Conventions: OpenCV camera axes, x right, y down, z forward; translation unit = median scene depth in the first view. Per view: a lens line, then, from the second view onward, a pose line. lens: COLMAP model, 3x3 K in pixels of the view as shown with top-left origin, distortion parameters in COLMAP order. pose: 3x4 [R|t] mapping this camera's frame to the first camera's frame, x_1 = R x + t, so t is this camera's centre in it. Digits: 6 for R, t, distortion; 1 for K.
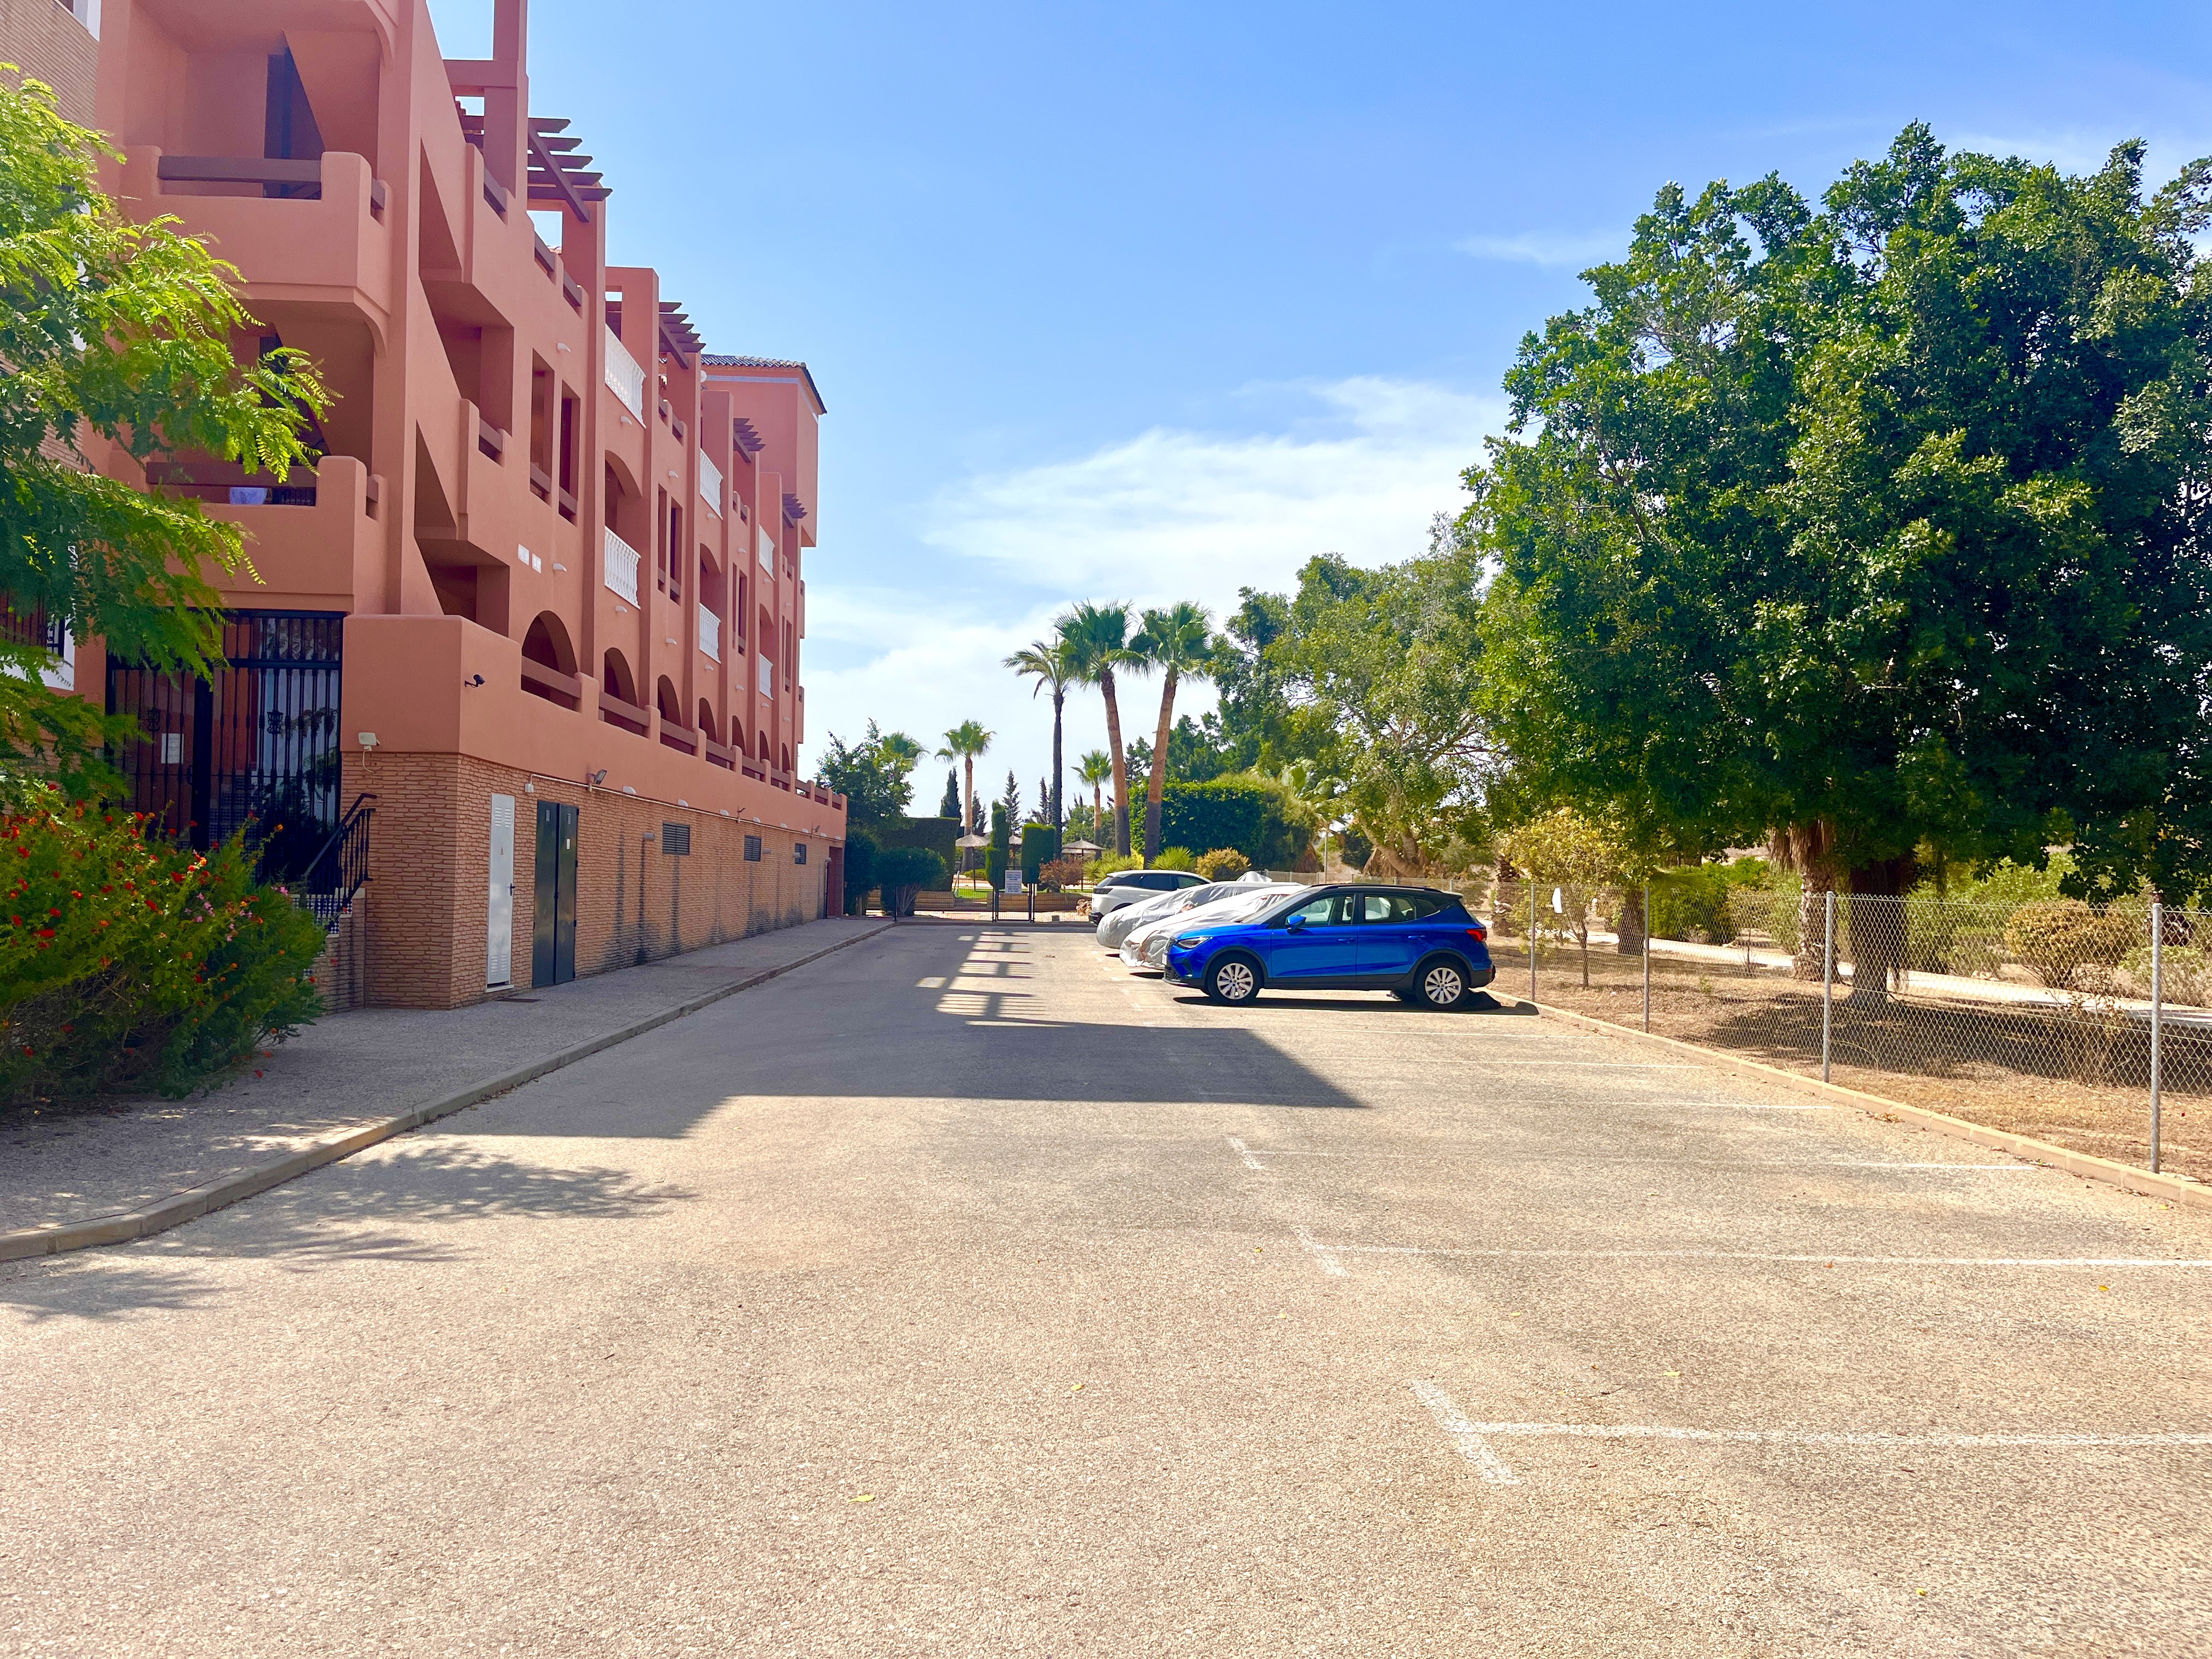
lens RADIAL K [[1673.9, 0, 1117.8], [0, 1673.9, 840.9], [0, 0, 1]] dist [0.027978, -0.000713]
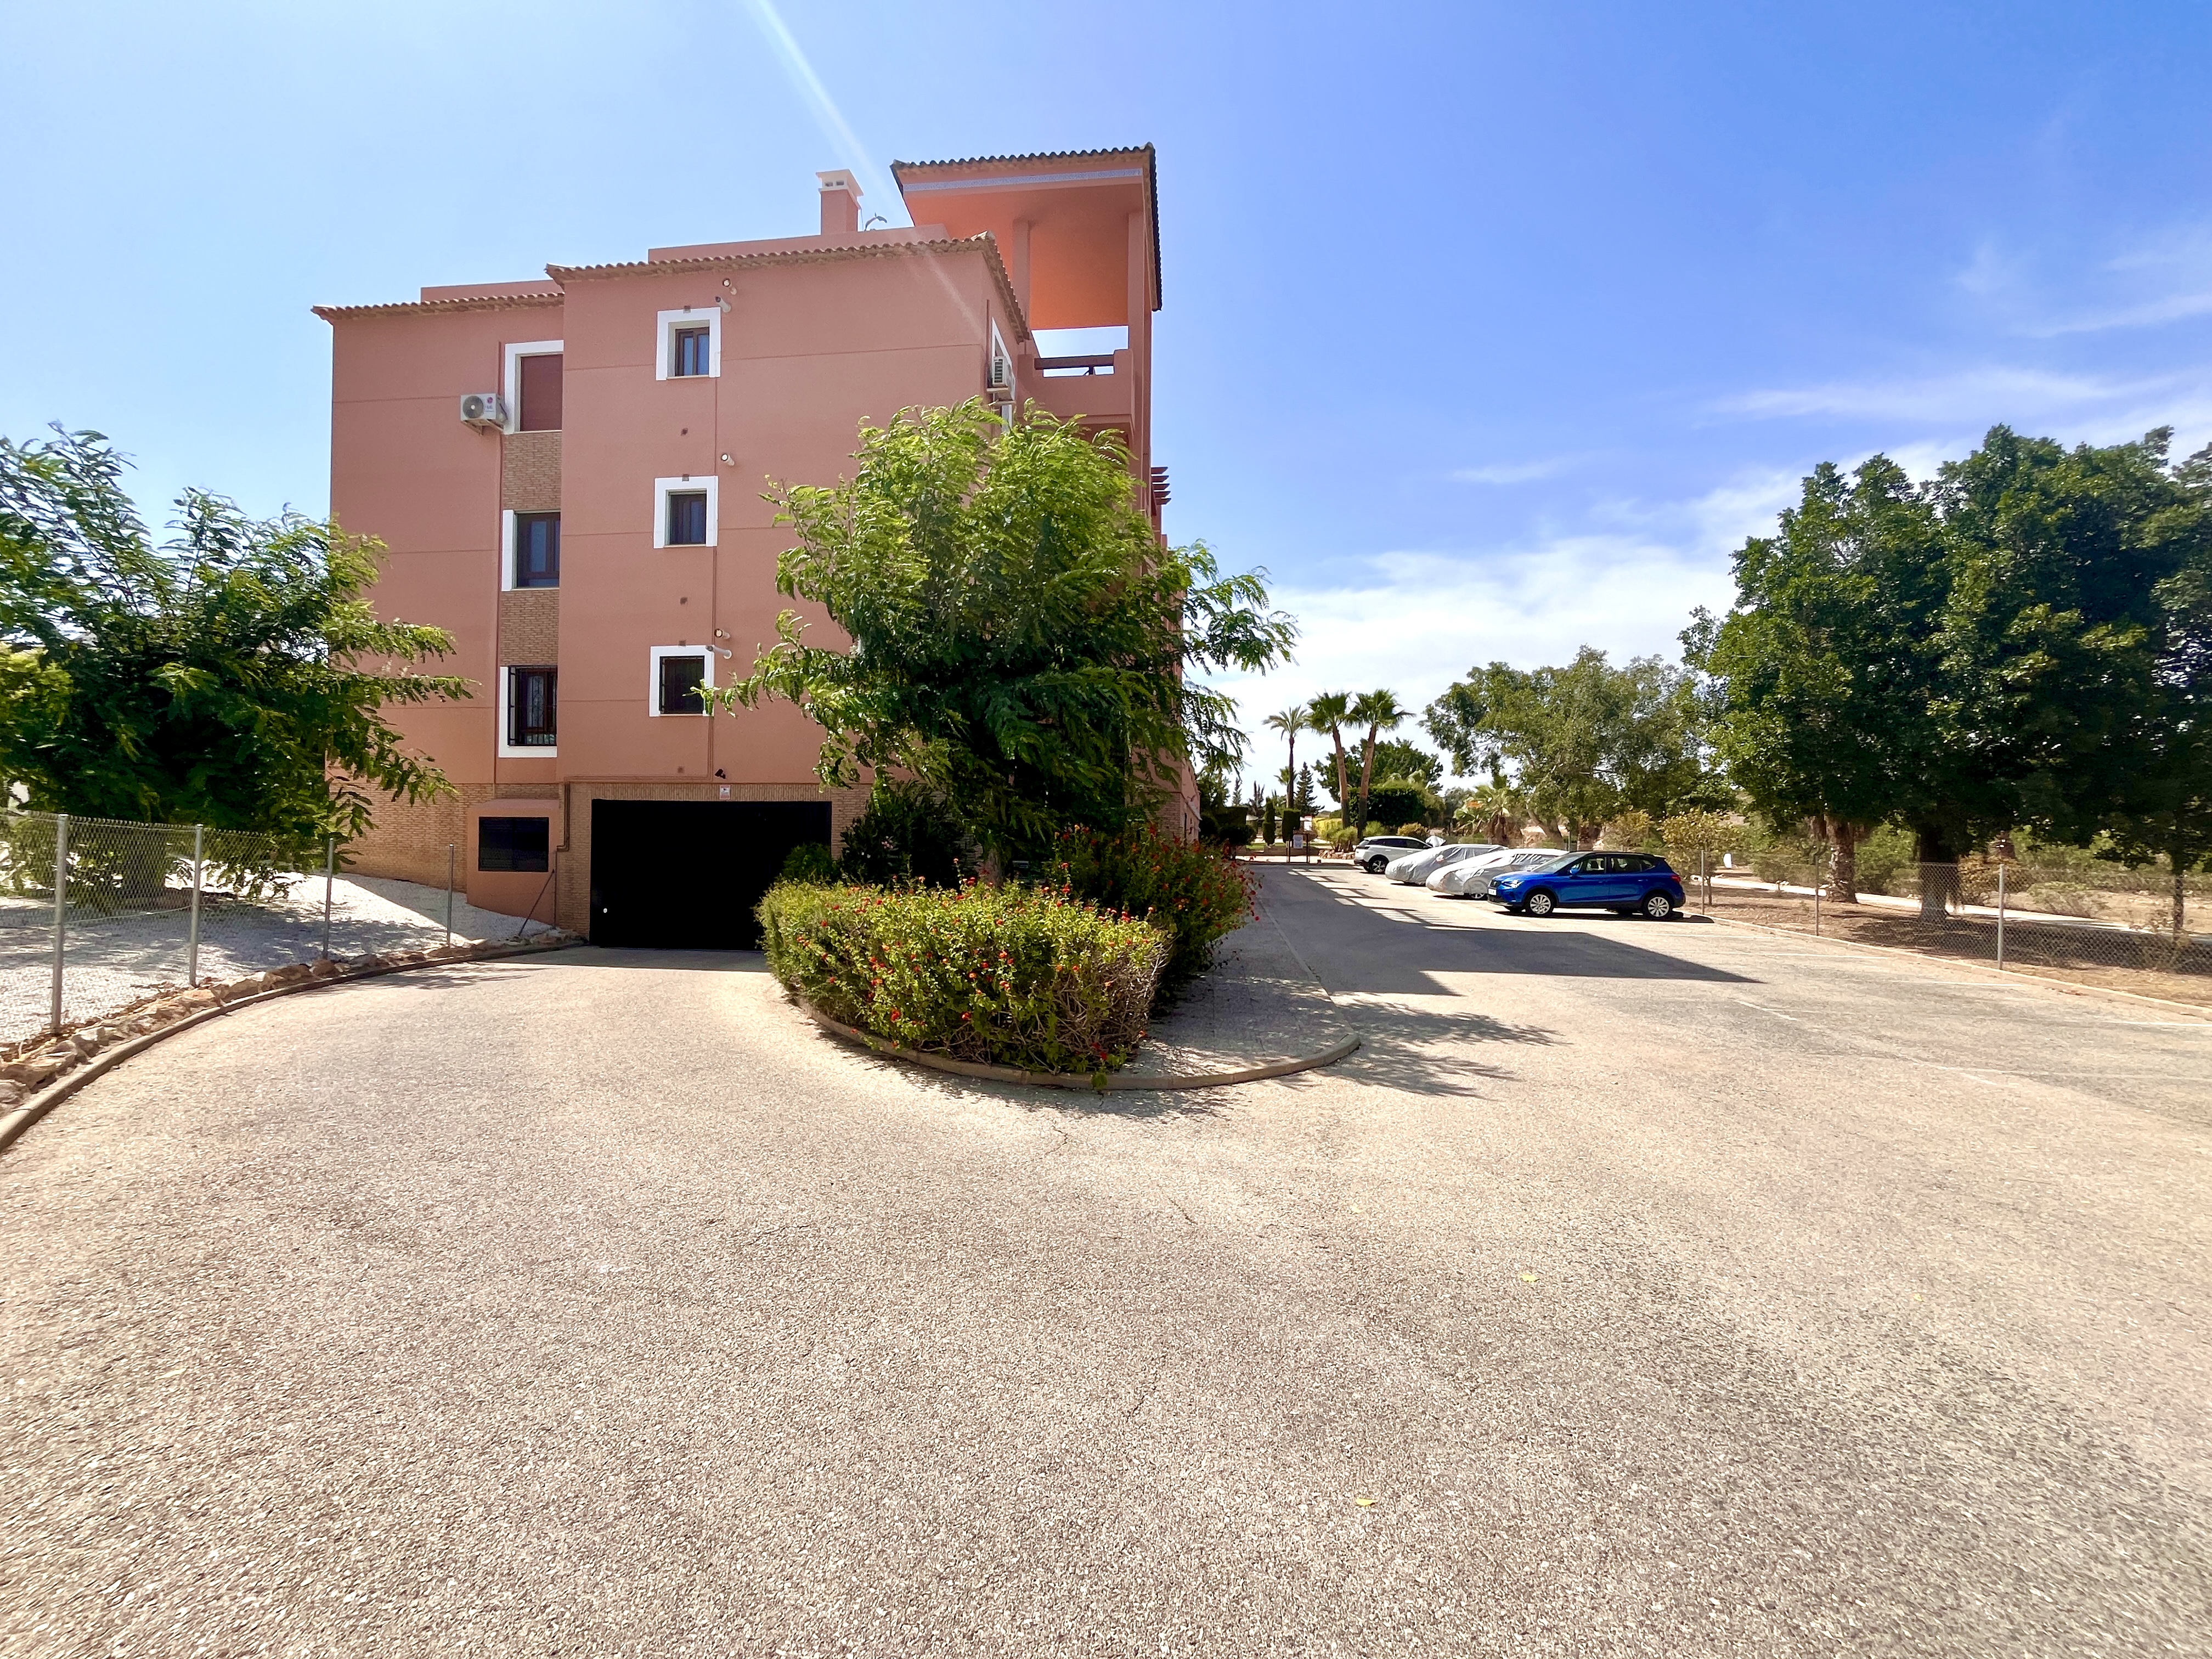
lens RADIAL K [[895.3, 0, 1102.2], [0, 895.3, 826.5], [0, 0, 1]] dist [-0.001820, 0.000109]
pose [[0.986741, -0.006854, -0.162157, -0.249052], [0.009582, 0.999825, 0.016043, -0.023258], [0.162019, -0.017384, 0.986635, -0.062679]]
